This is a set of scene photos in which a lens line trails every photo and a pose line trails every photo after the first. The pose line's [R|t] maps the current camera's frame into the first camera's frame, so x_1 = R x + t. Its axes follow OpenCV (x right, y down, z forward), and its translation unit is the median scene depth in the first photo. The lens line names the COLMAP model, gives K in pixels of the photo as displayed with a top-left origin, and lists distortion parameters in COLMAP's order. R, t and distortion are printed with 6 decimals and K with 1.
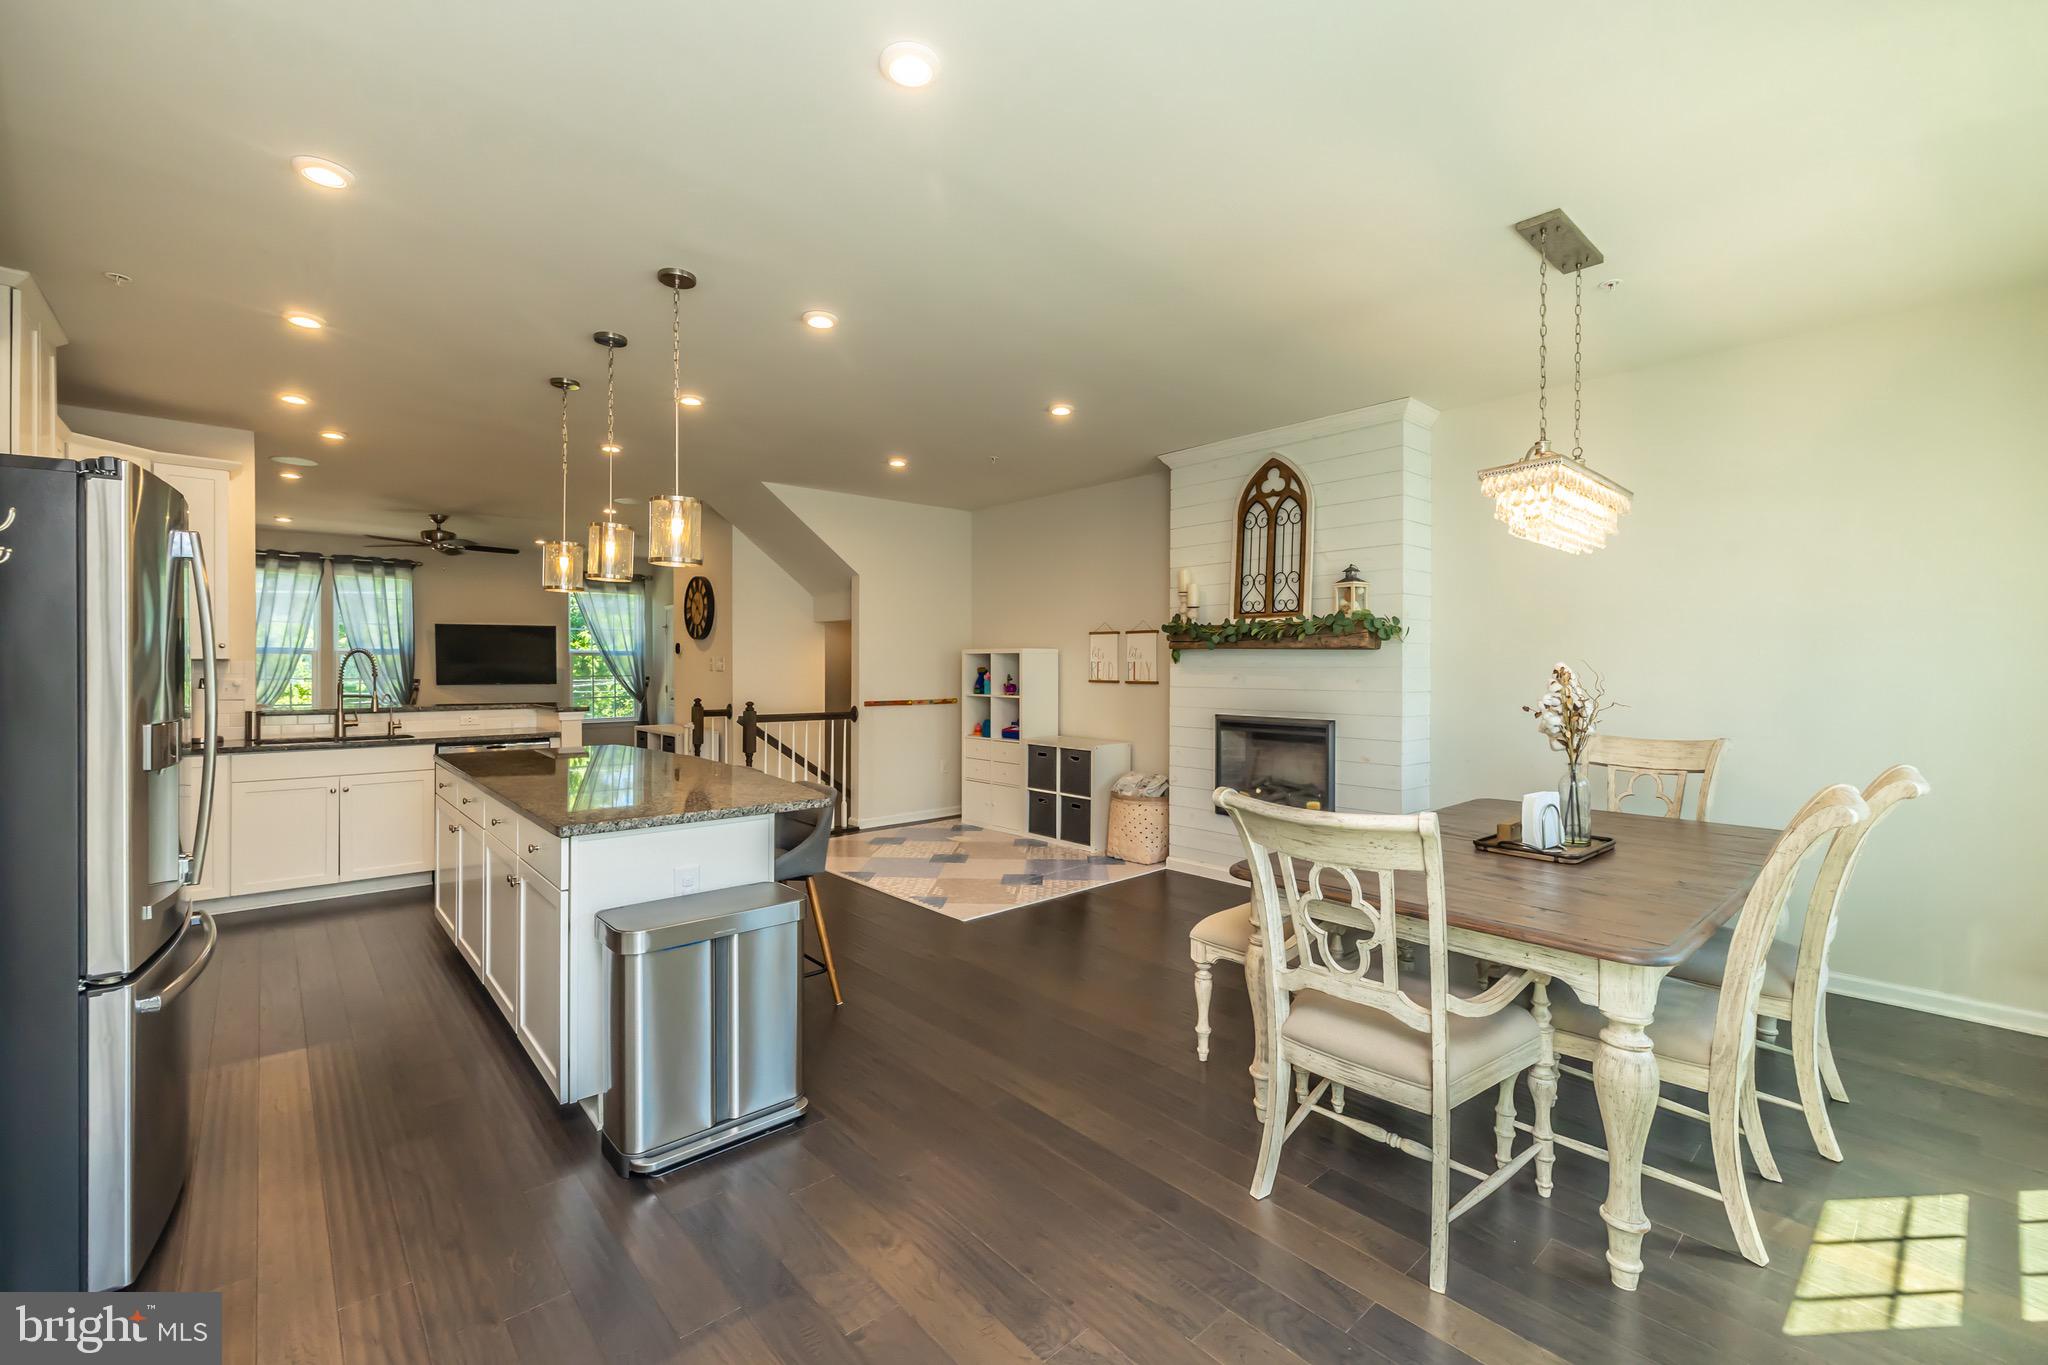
lens RADIAL K [[876.3, 0, 1034.3], [0, 876.3, 664.9], [0, 0, 1]] dist [0.000040, 0.000197]
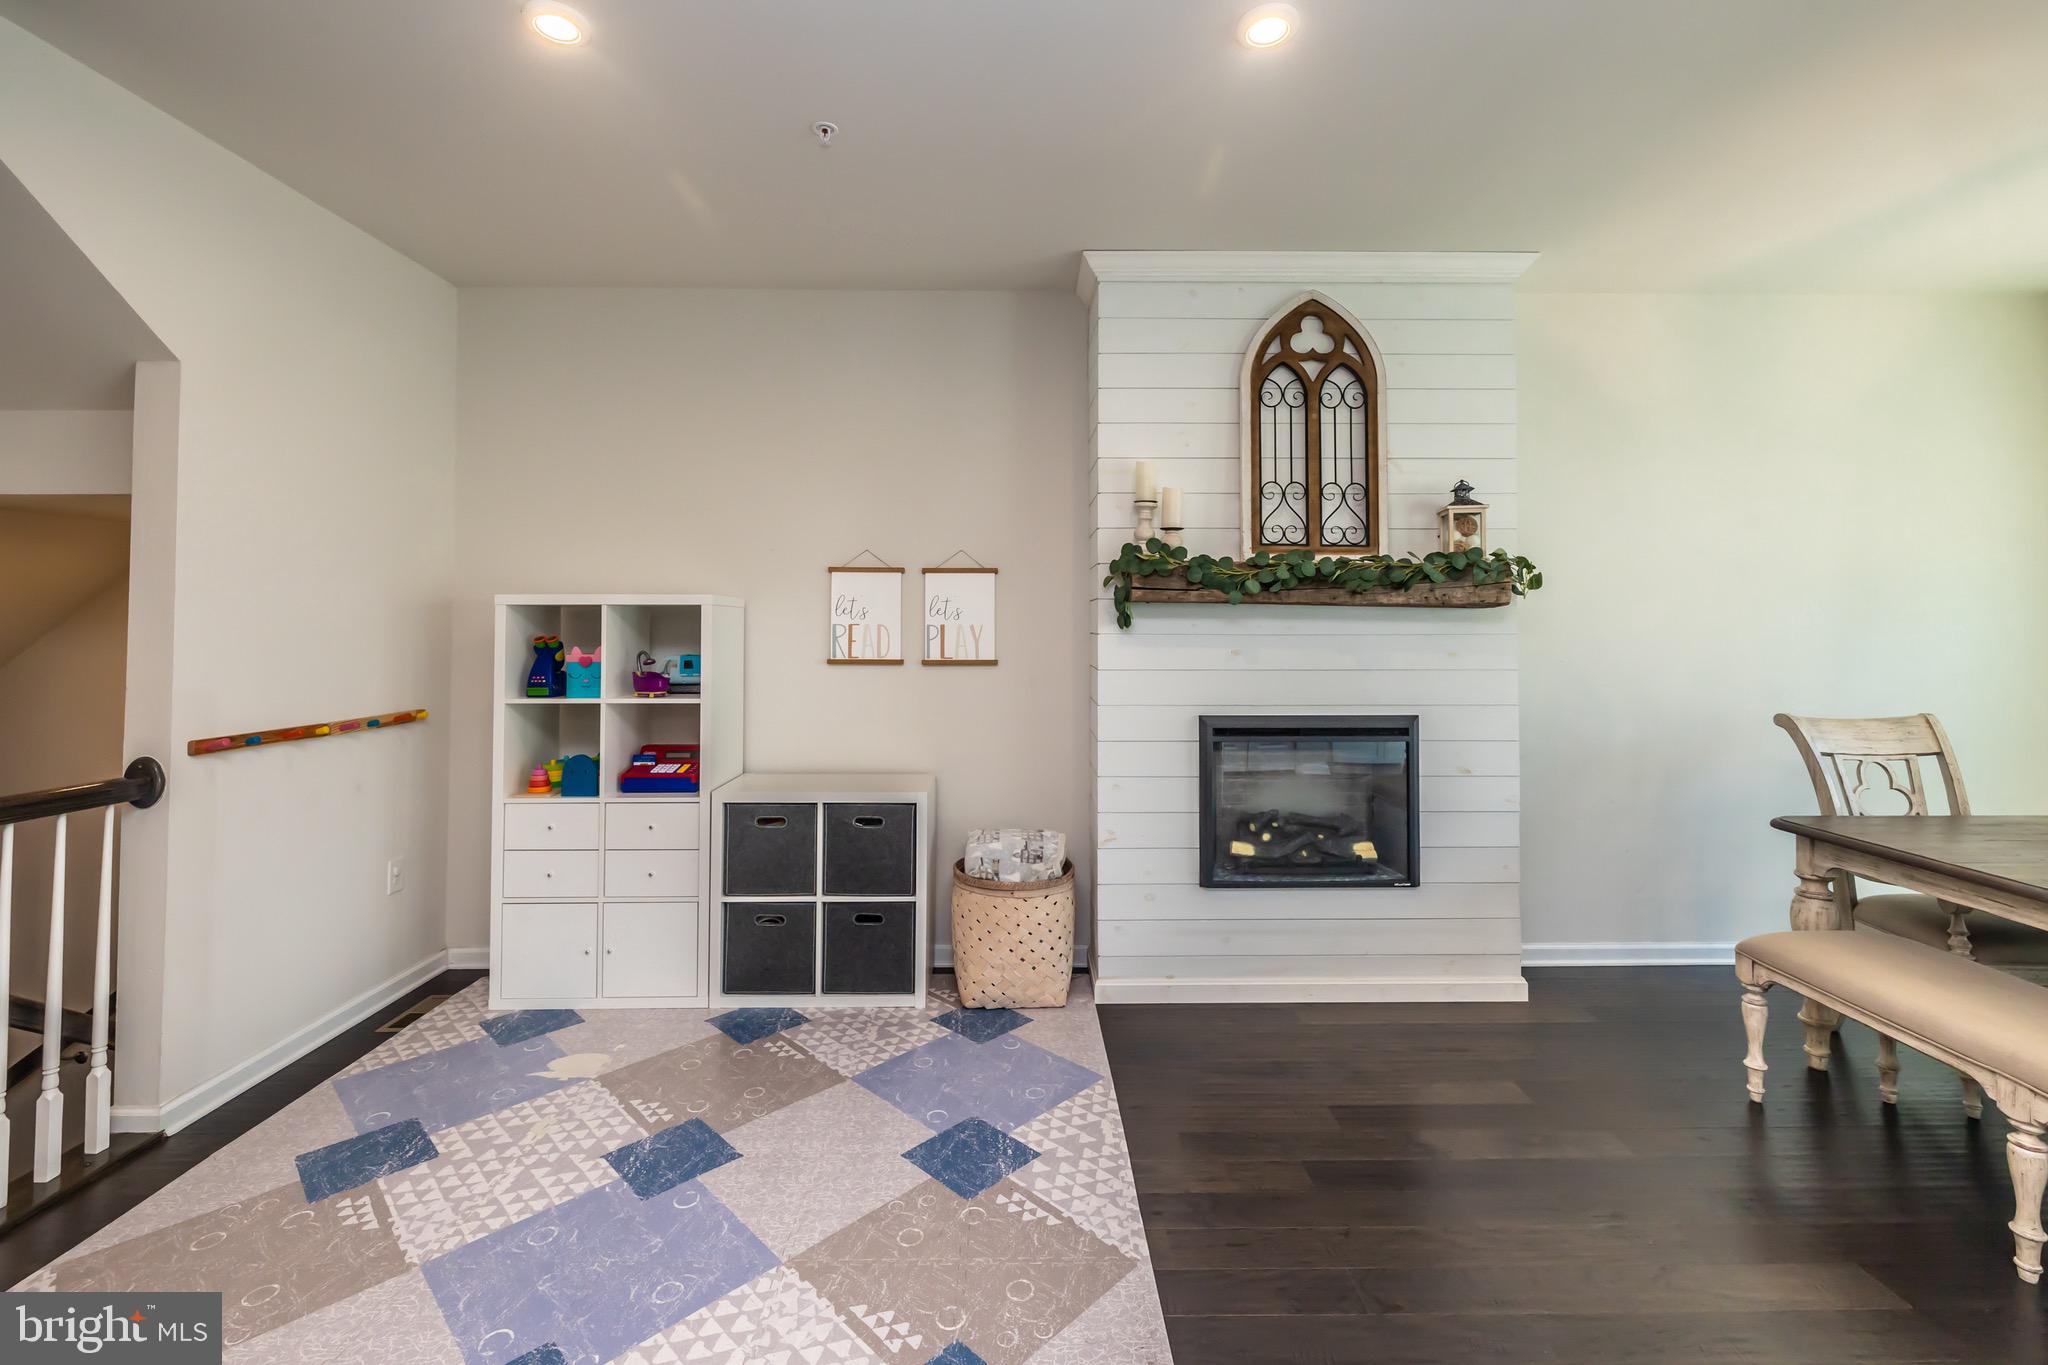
lens RADIAL K [[891.0, 0, 1027.2], [0, 891.0, 604.9], [0, 0, 1]] dist [0.000145, 0.000171]
pose [[0.651373, 0.018641, 0.758529, -0.331806], [-0.000078, 0.999700, -0.024501, -0.002534], [-0.758758, 0.015900, 0.651178, 0.728715]]
